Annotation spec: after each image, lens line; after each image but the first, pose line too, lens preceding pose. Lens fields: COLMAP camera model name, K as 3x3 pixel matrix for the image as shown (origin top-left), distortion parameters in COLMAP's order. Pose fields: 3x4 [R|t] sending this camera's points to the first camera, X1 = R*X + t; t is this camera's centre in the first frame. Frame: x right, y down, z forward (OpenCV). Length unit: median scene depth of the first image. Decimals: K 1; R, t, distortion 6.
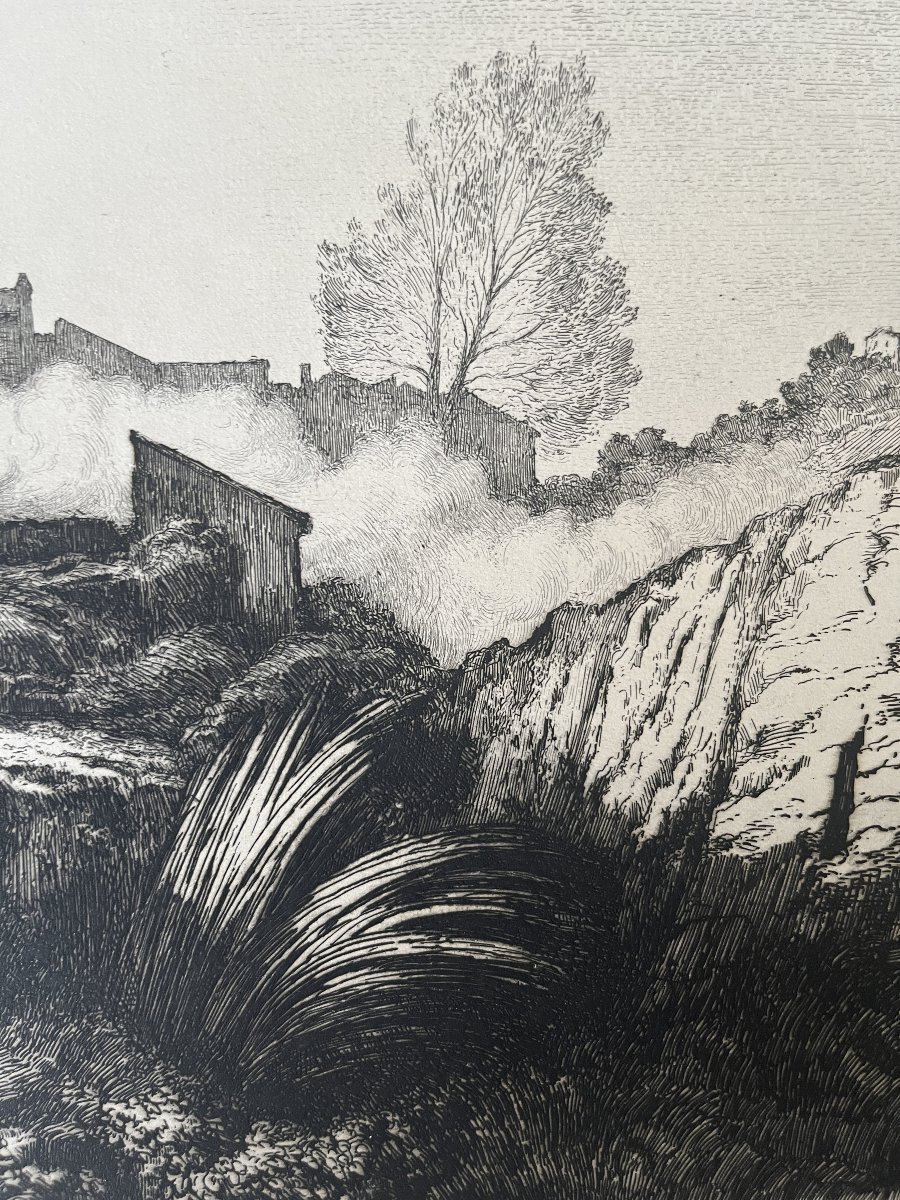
lens RADIAL K [[906.7, 0, 458.1], [0, 906.7, 603.0], [0, 0, 1]] dist [0.019965, -0.038820]
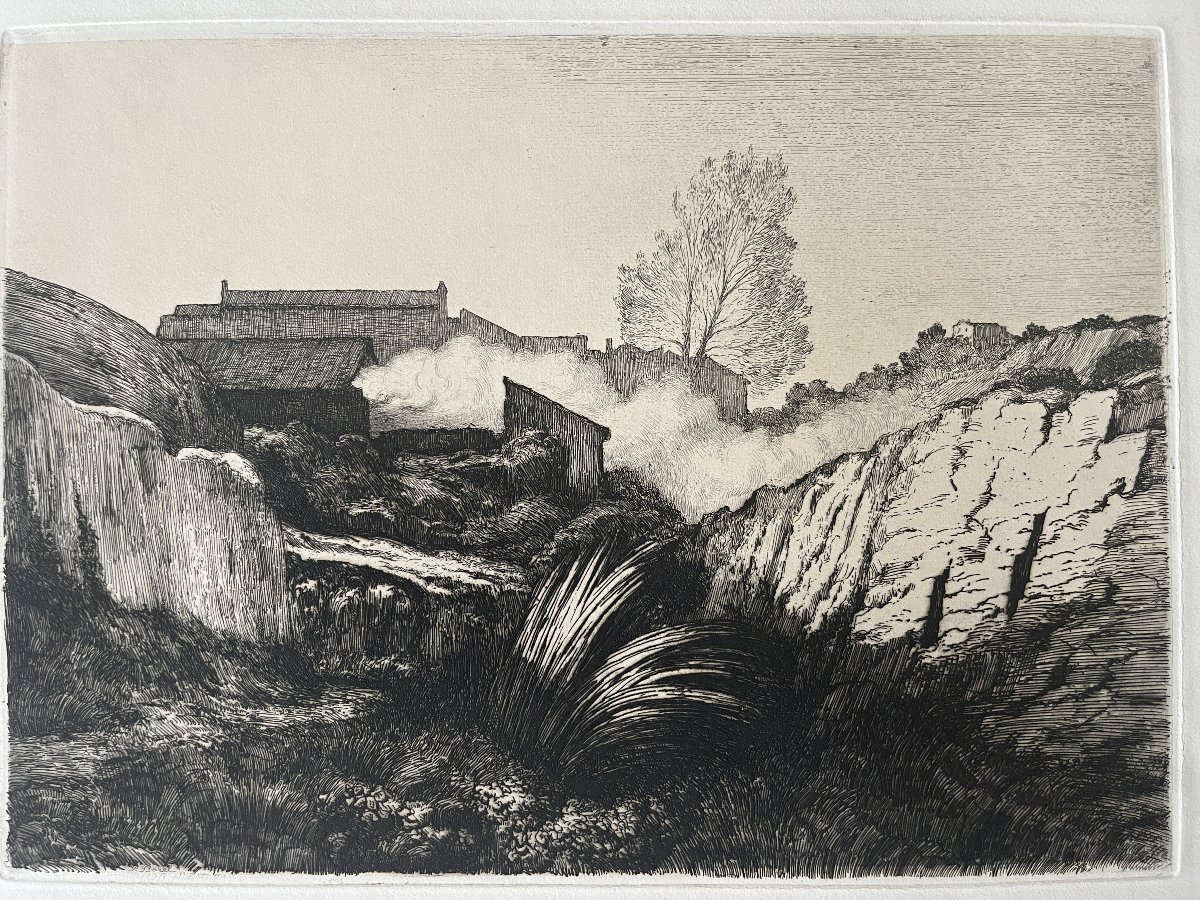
lens RADIAL K [[906.7, 0, 602.3], [0, 906.7, 452.2], [0, 0, 1]] dist [0.019965, -0.038820]
pose [[0.990982, 0.016784, -0.132940, 0.044704], [-0.021459, 0.999198, -0.033816, 0.001701], [0.132266, 0.036364, 0.990547, -0.654100]]
